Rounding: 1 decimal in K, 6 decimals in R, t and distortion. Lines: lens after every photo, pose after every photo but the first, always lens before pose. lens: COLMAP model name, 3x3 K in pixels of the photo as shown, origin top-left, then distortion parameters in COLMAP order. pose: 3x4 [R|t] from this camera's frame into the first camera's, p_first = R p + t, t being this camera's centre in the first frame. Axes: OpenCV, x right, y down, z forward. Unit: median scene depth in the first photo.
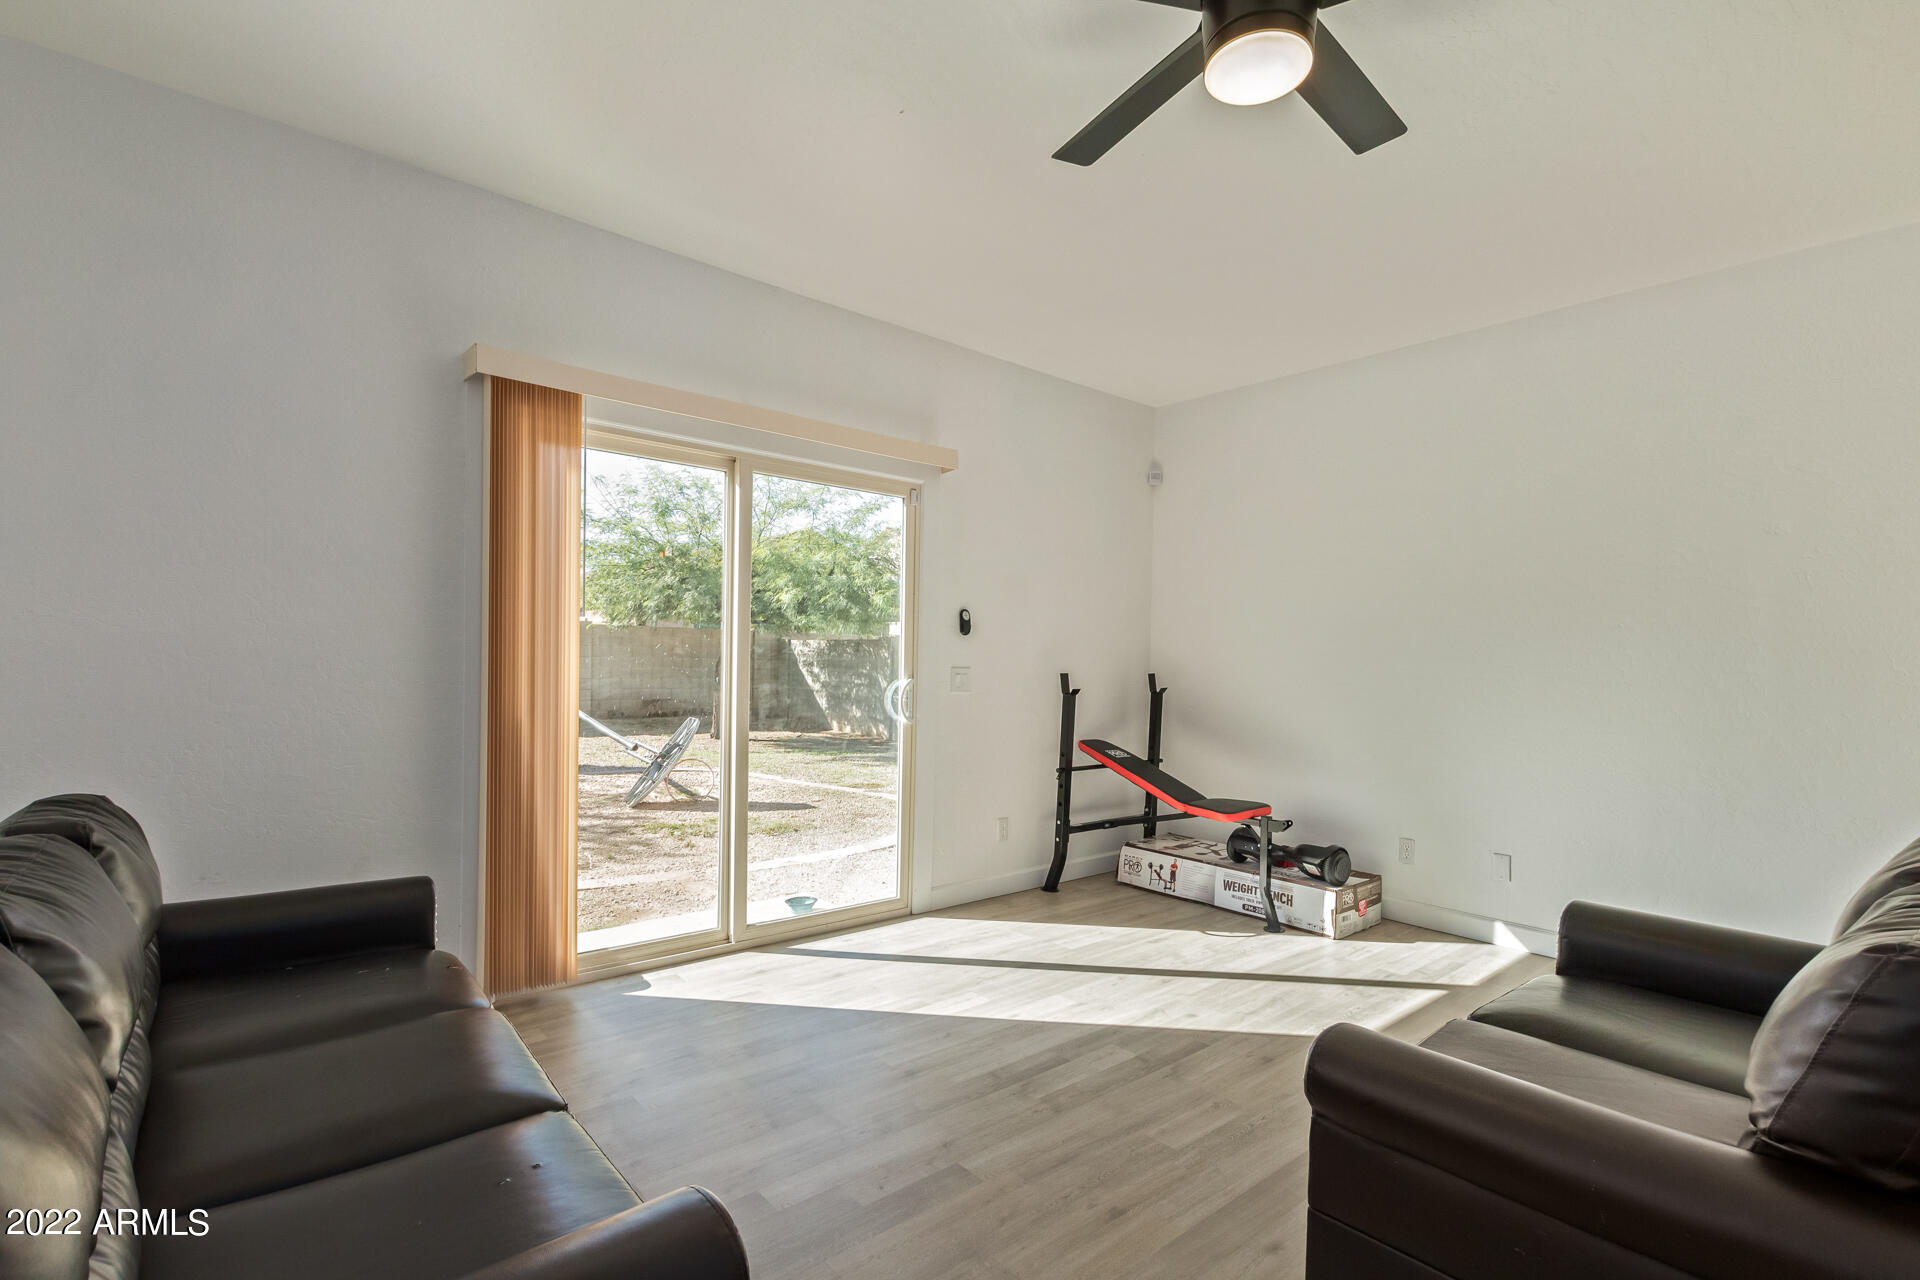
lens RADIAL K [[889.7, 0, 969.0], [0, 889.7, 662.8], [0, 0, 1]] dist [0.000042, 0.000003]
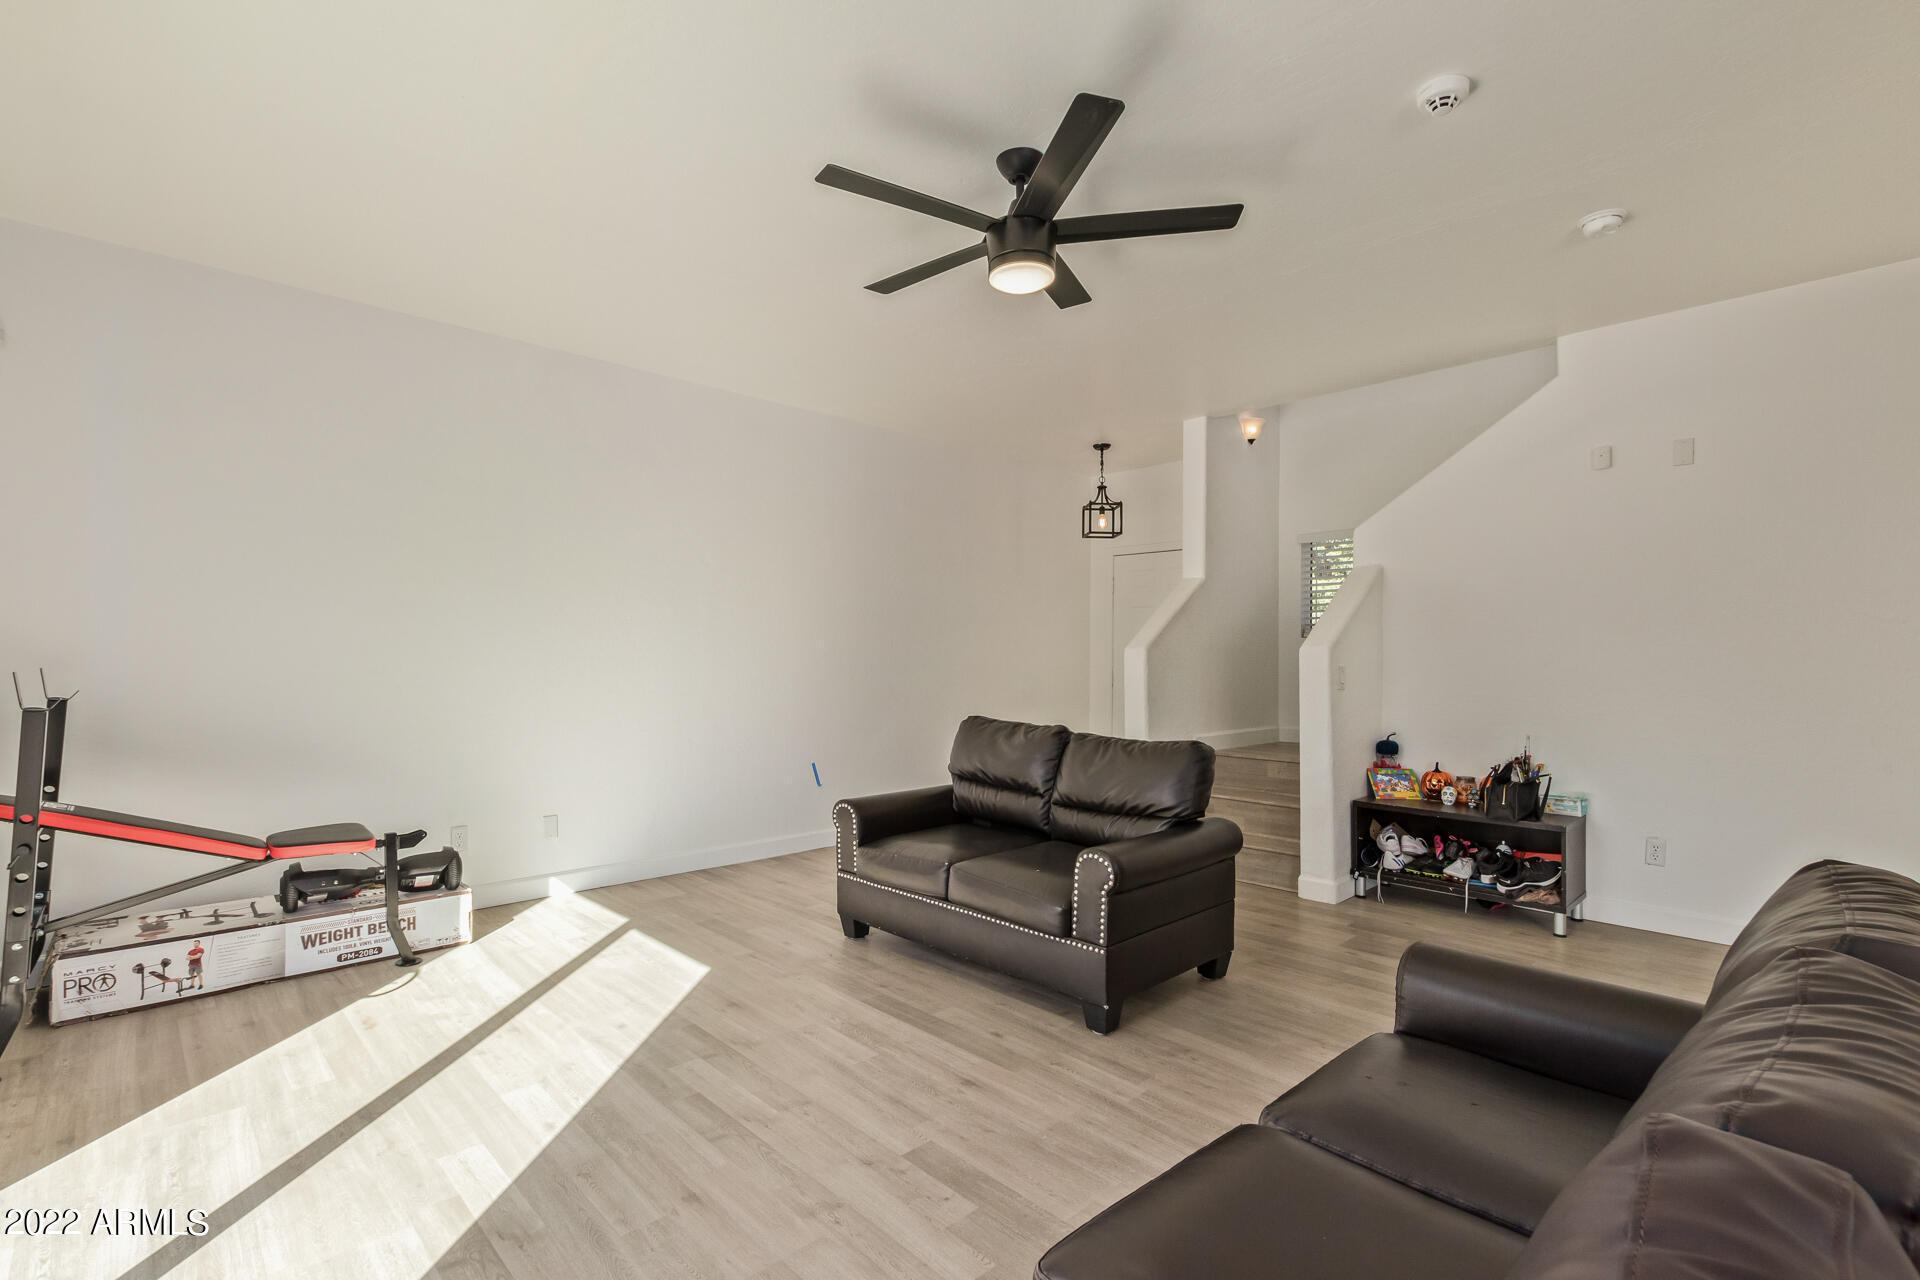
lens RADIAL K [[879.9, 0, 948.0], [0, 879.9, 652.7], [0, 0, 1]] dist [0.000491, 0.000136]
pose [[-0.049214, -0.014957, 0.998676, -0.596059], [-0.005964, 0.999874, 0.014682, -0.017724], [-0.998770, -0.005233, -0.049297, 0.585940]]
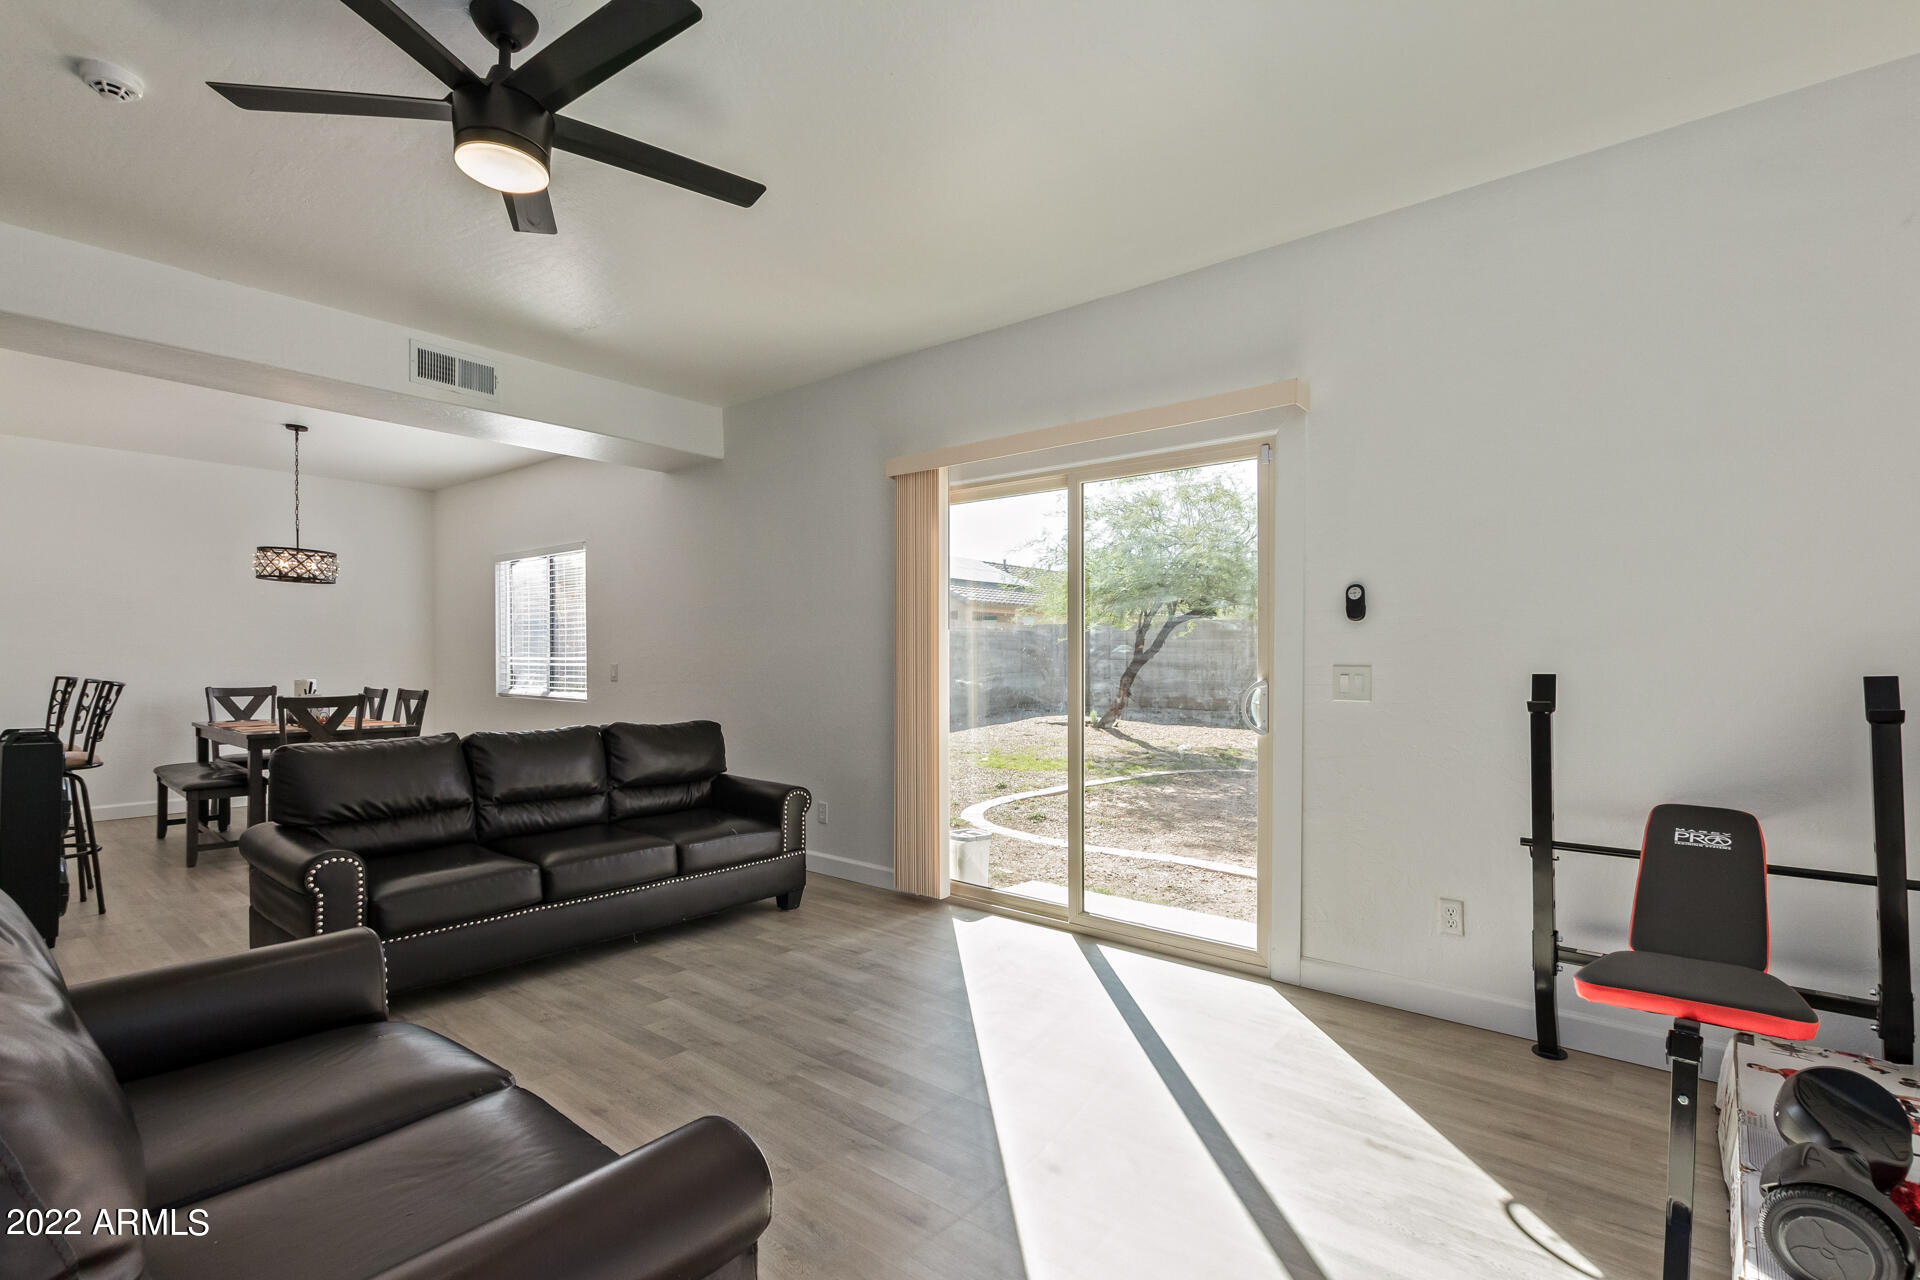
lens RADIAL K [[879.9, 0, 948.0], [0, 879.9, 652.7], [0, 0, 1]] dist [0.000491, 0.000136]
pose [[0.160547, -0.024473, -0.986725, 0.774912], [0.005718, 0.999699, -0.023864, 0.011678], [0.987012, -0.001810, 0.160639, 0.684335]]
